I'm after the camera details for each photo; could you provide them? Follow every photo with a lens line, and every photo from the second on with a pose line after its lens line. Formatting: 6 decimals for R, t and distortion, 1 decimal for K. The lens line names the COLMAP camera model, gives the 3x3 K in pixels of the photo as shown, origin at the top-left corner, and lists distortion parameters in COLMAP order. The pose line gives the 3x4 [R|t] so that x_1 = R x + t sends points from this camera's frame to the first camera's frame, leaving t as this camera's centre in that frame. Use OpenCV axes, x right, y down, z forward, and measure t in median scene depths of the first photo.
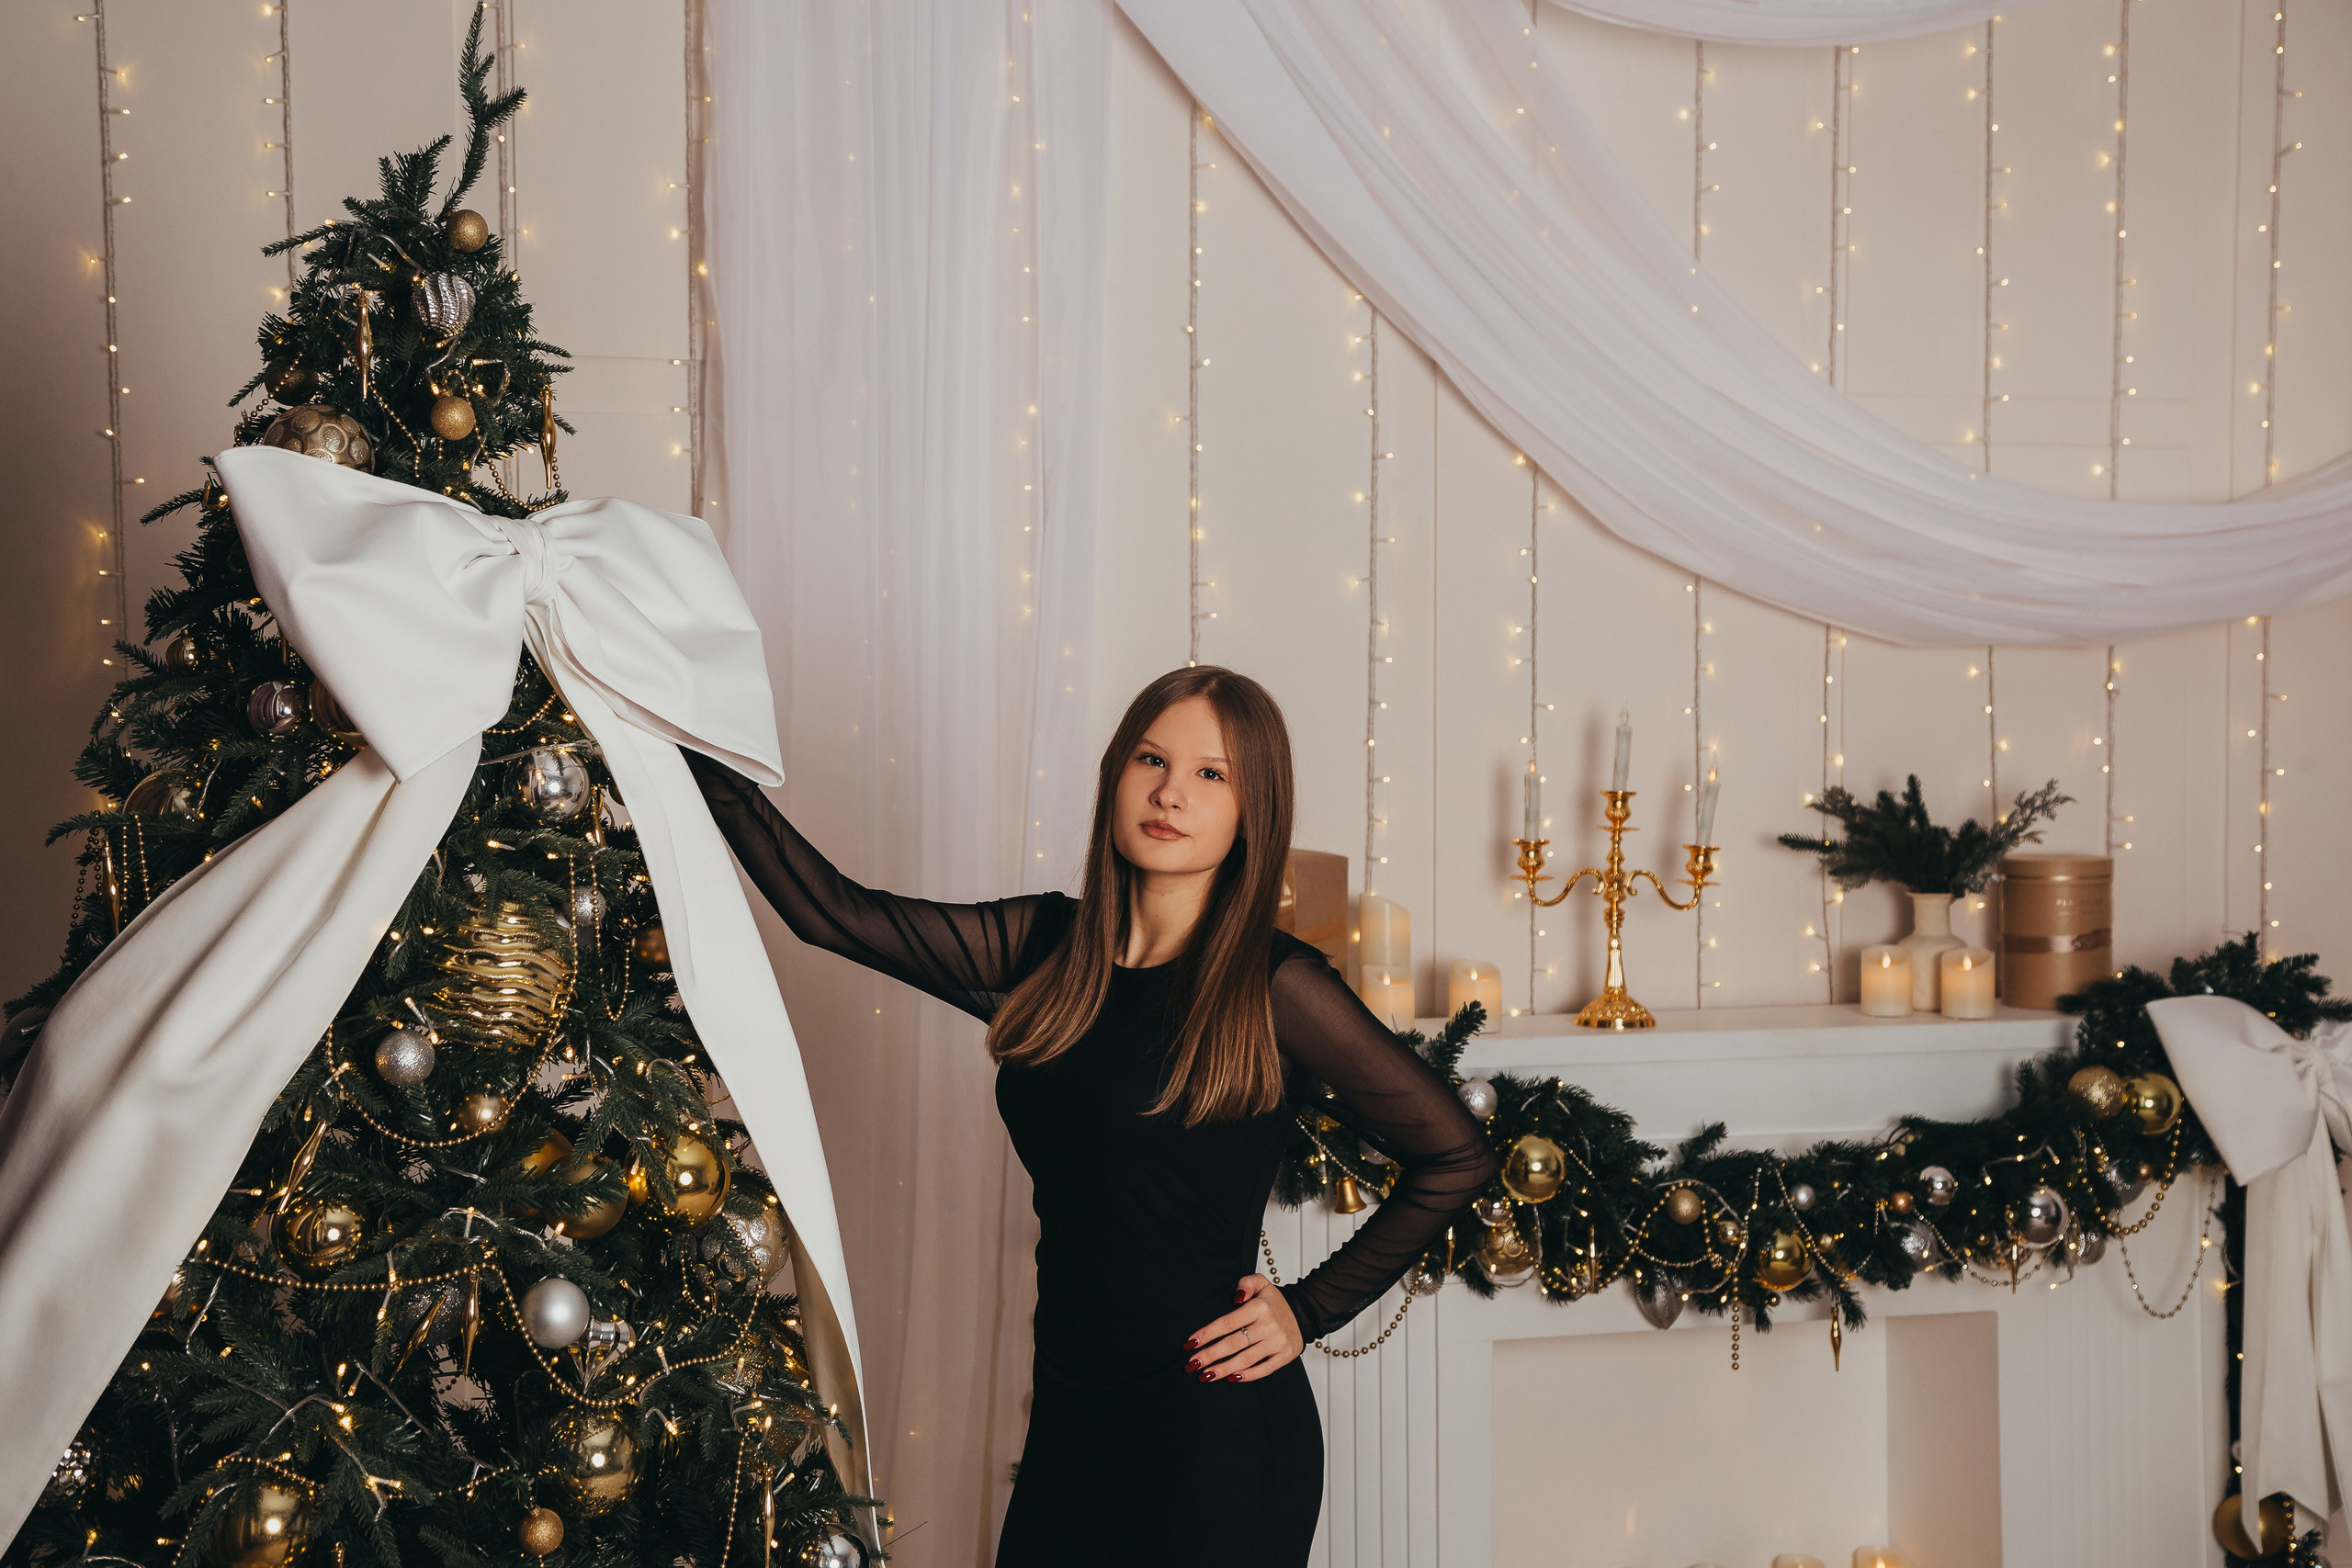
lens RADIAL K [[3394.4, 0, 1153.8], [0, 3394.4, 784.4], [0, 0, 1]] dist [0.153199, 0.008241]
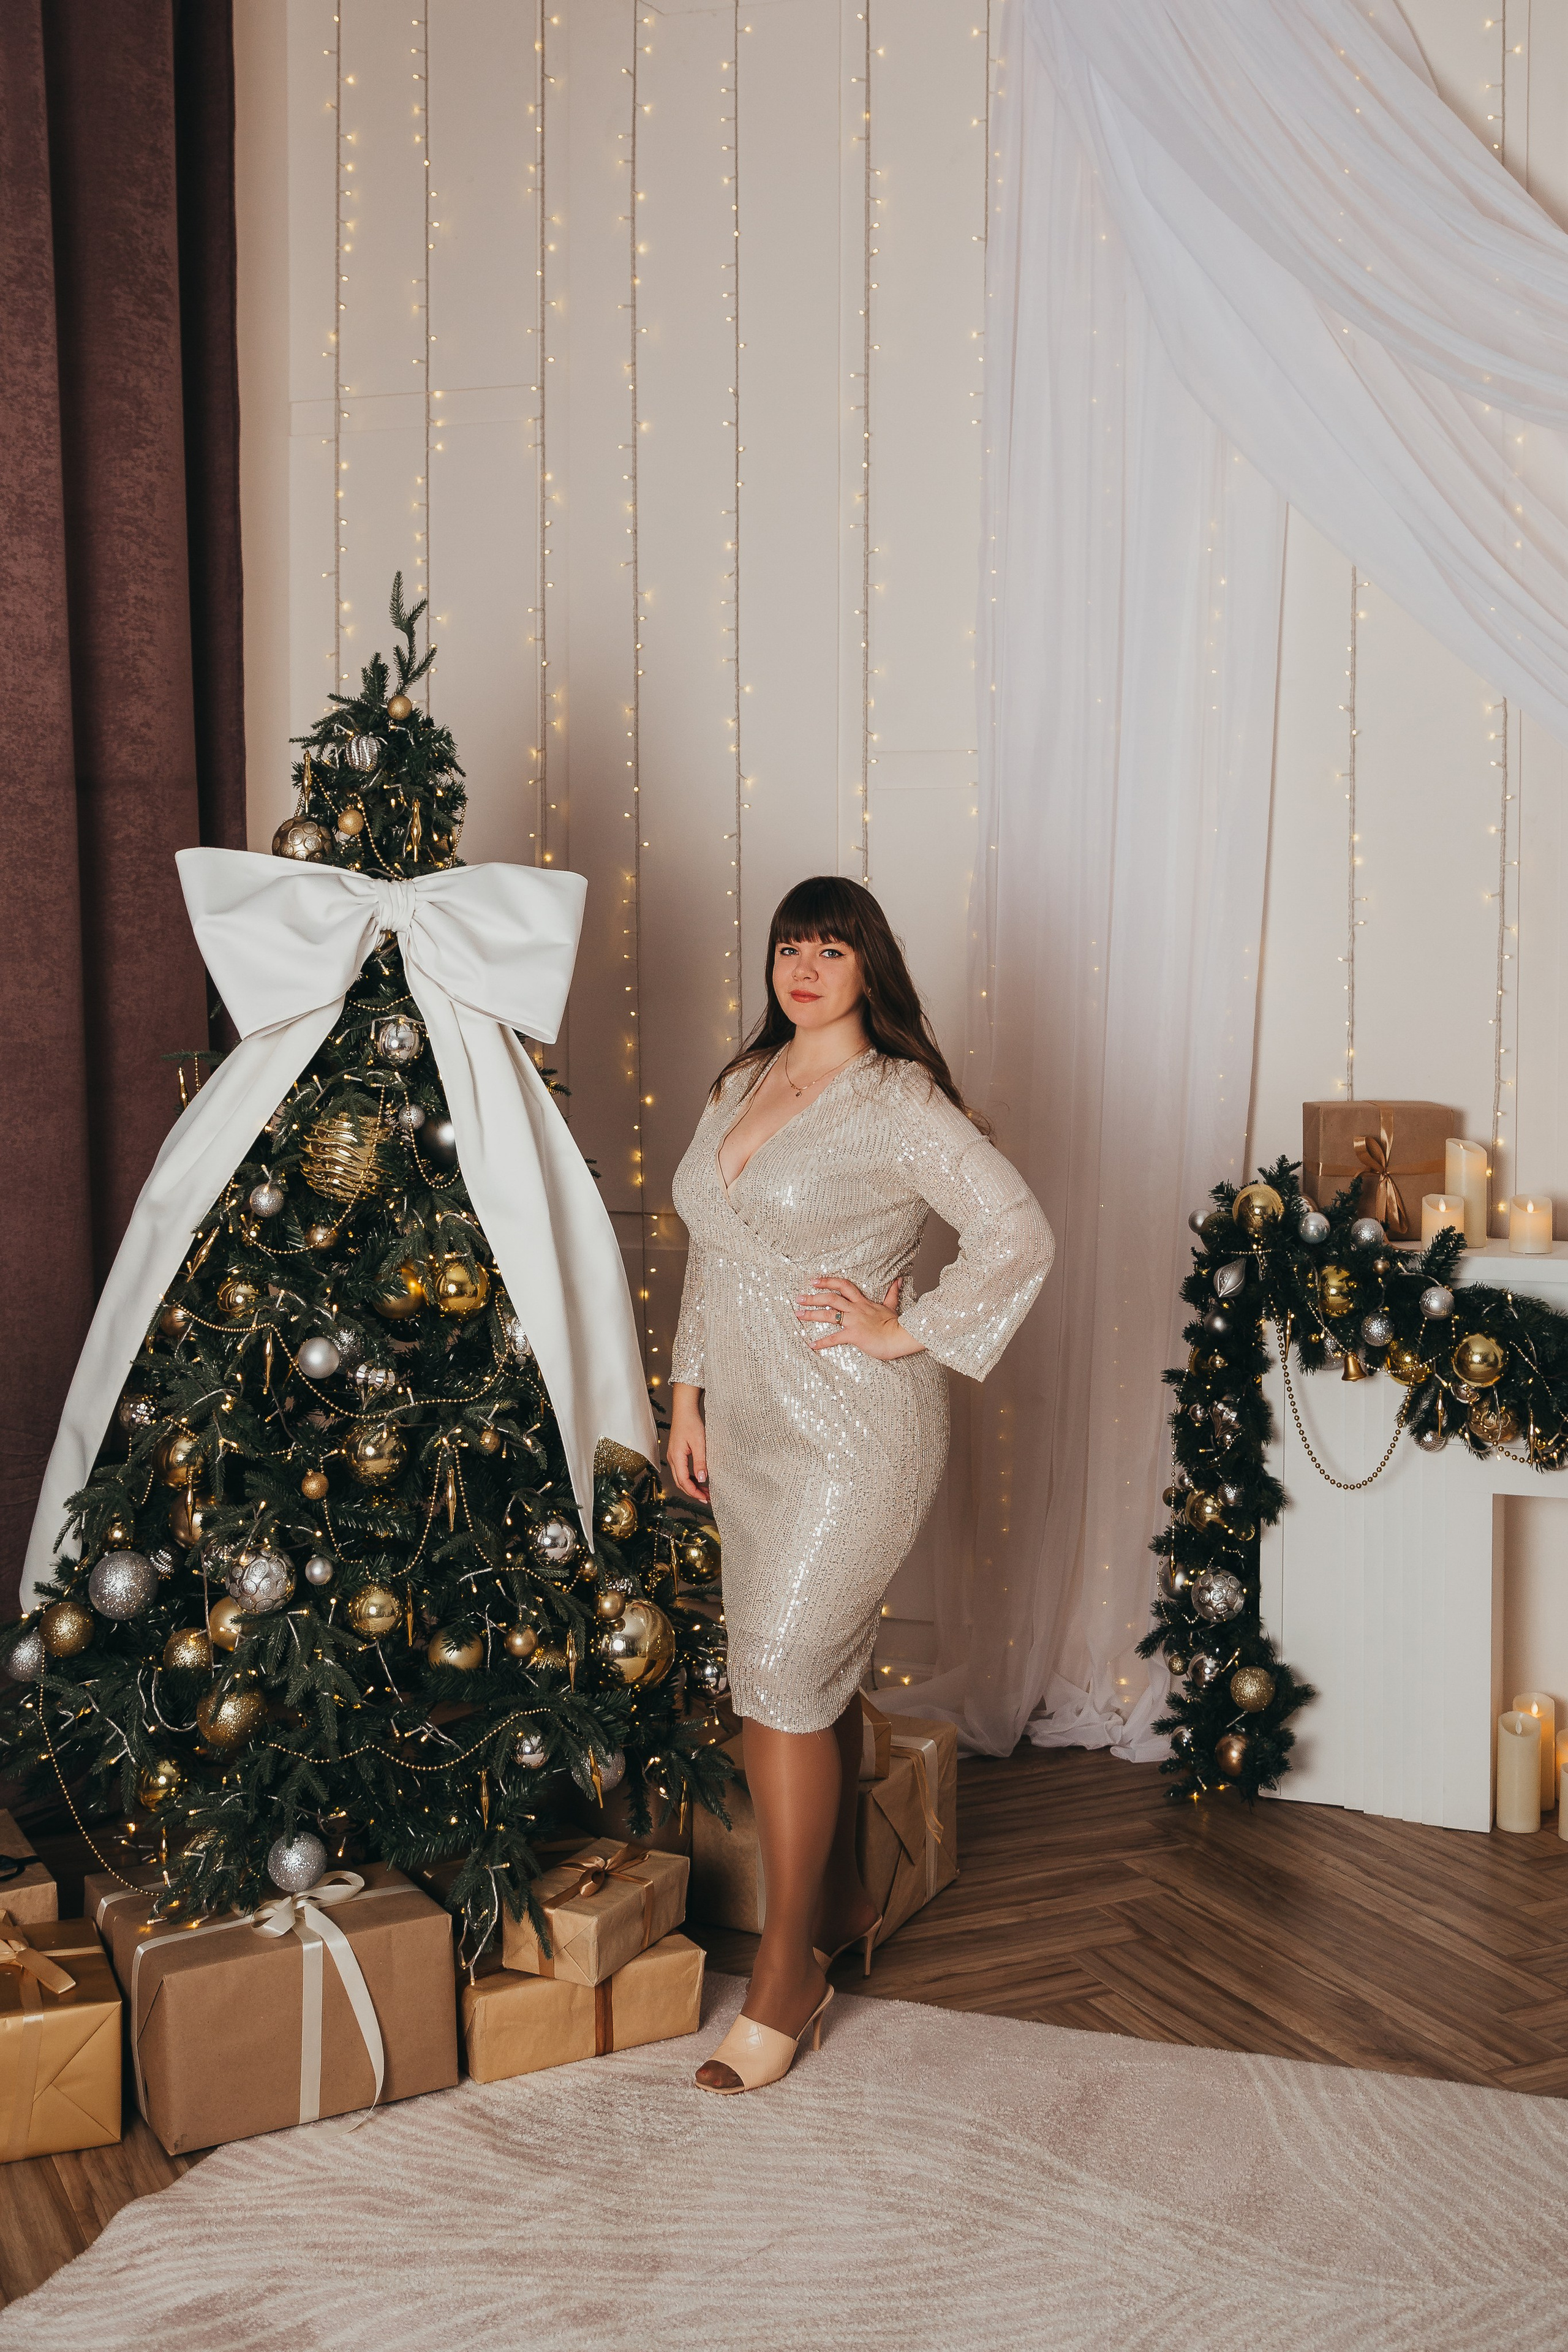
lens RADIAL K [[2549.4, 0, 823.2], [0, 2549.4, 1011.1], [0, 0, 1]] dist [-0.008013, 0.020796]
pose [[0.805414, 0.018682, -0.592418, 0.454470], [-0.021158, 0.999772, 0.002764, -0.014344], [0.592335, 0.010308, 0.805626, 0.083407]]
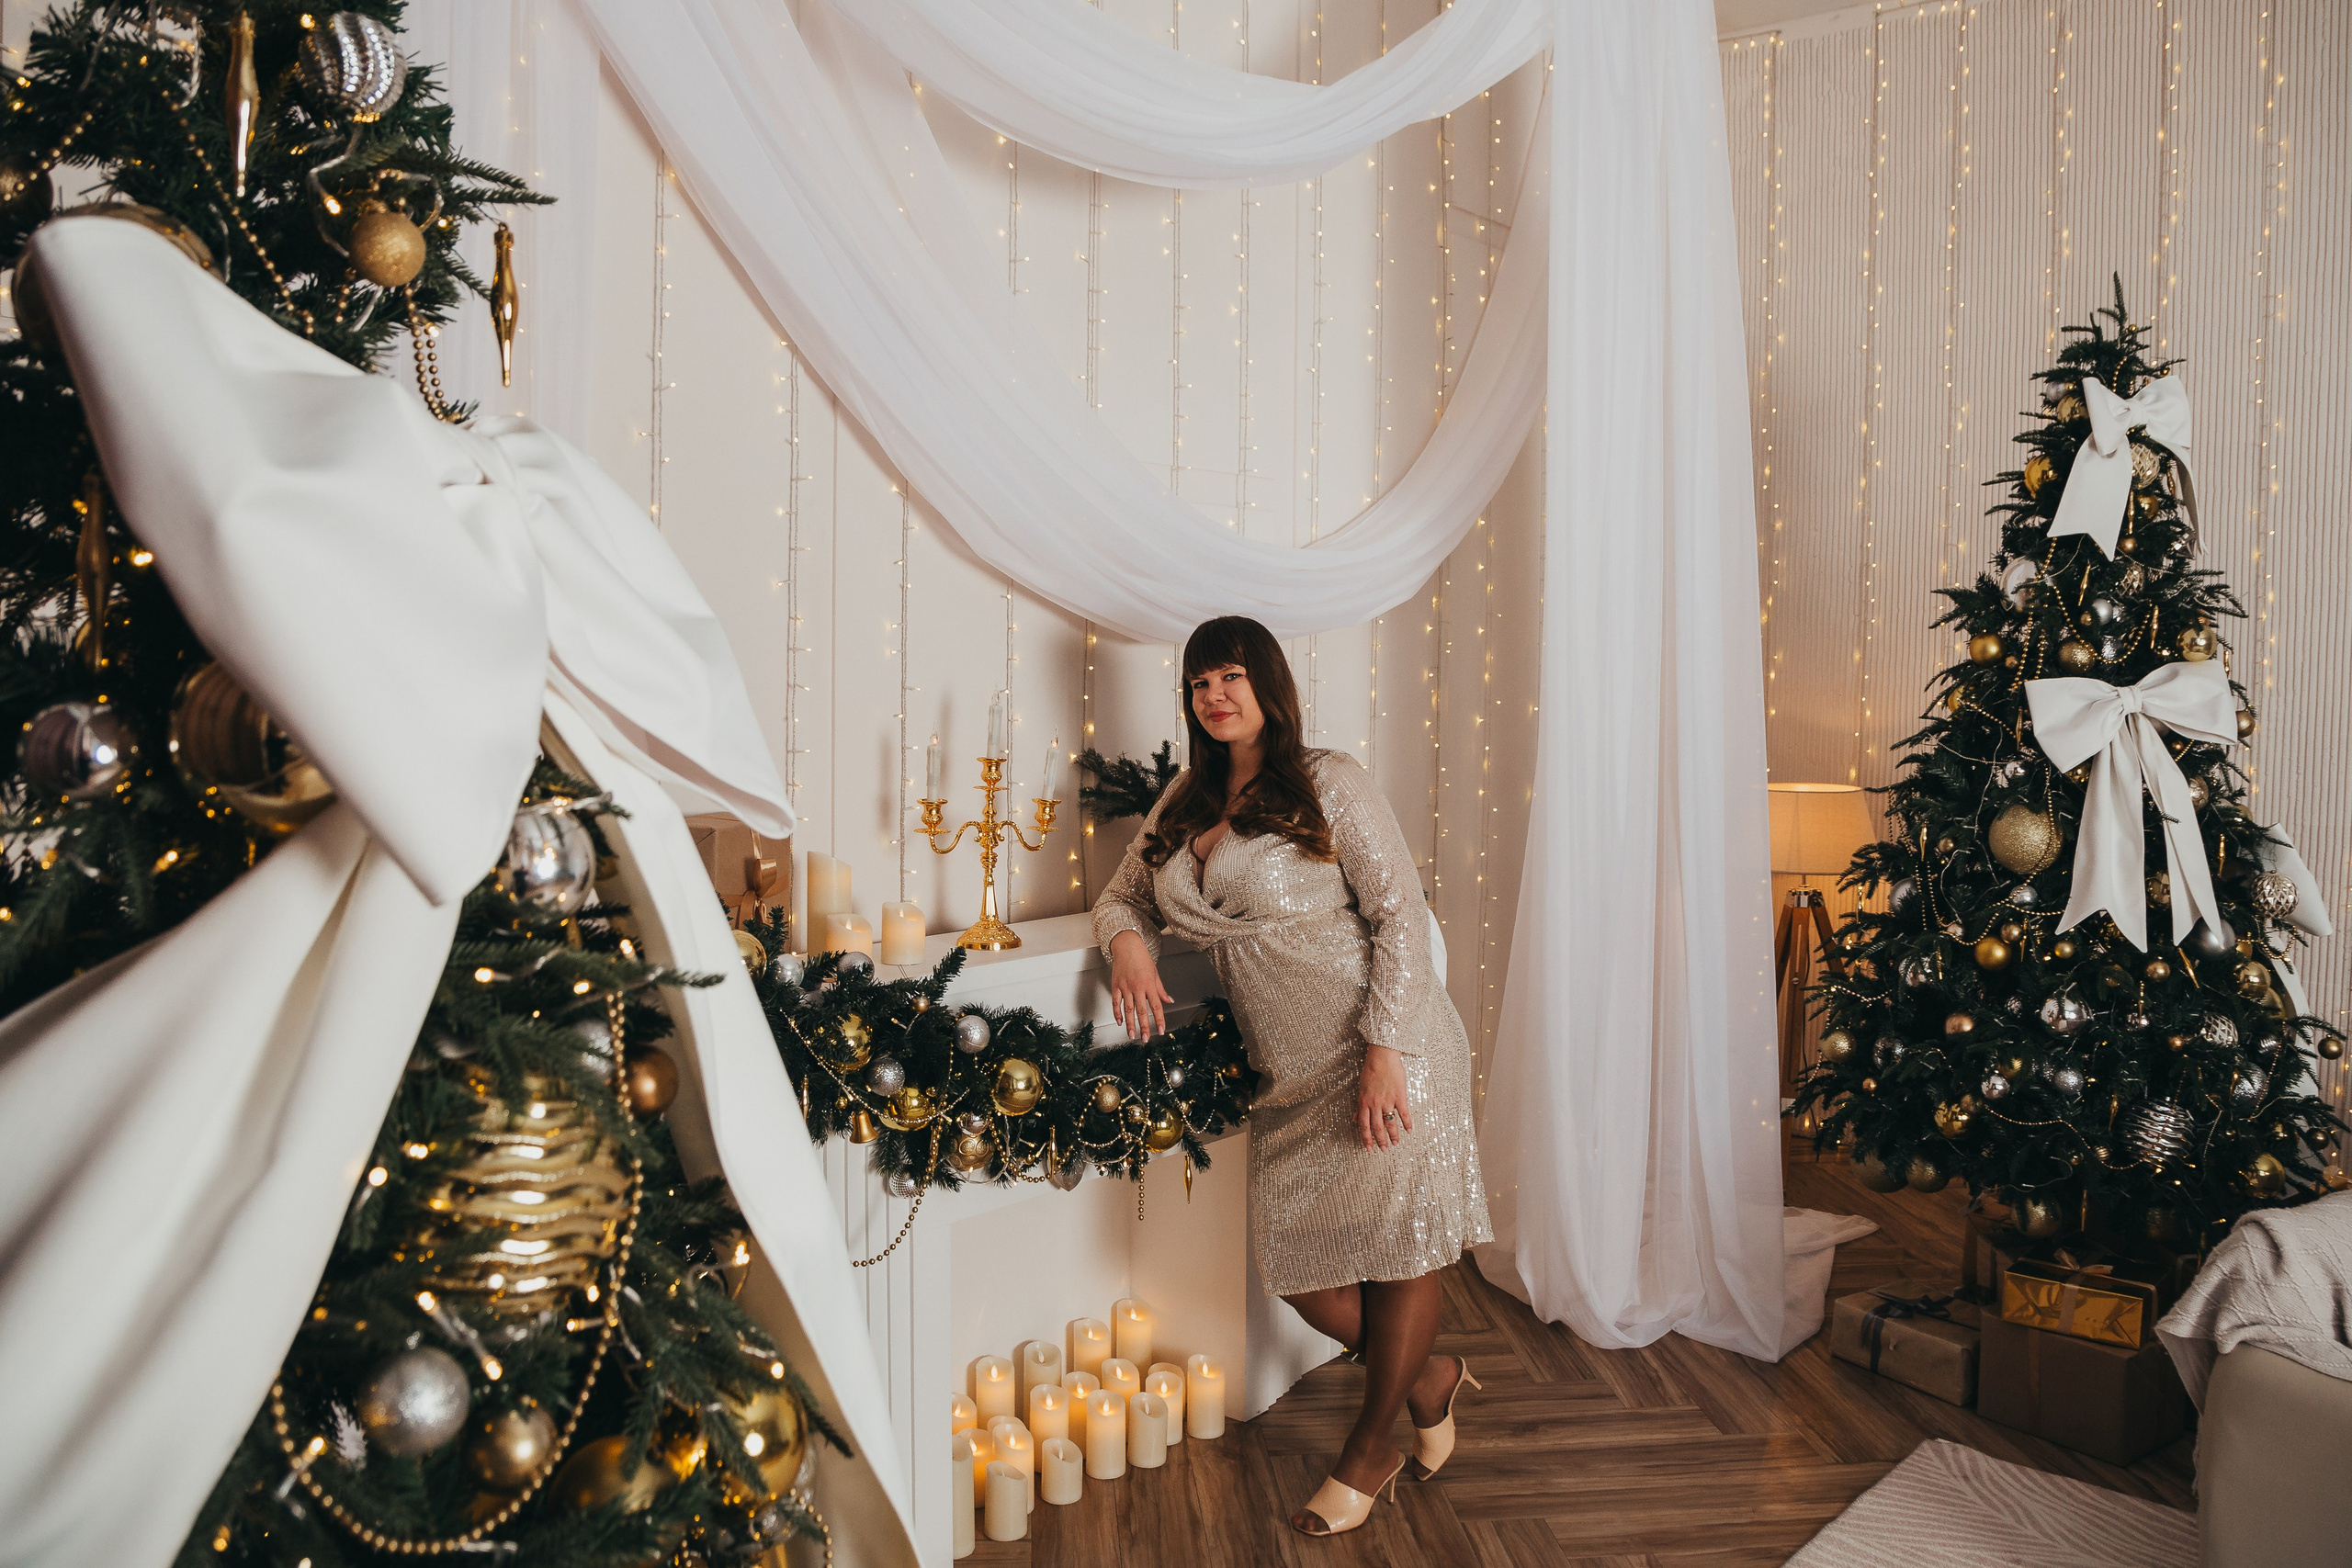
lens RADIAL K [[1809.1, 0, 1189.6], [0, 1809.1, 728.4], [0, 0, 1]] dist [-0.126659, 0.078591]
pose [[0.851049, -0.009215, 0.525005, -0.155309], [0.003244, 0.999919, 0.012292, -0.017565], [-0.525076, -0.008758, 0.851010, 0.421605]]
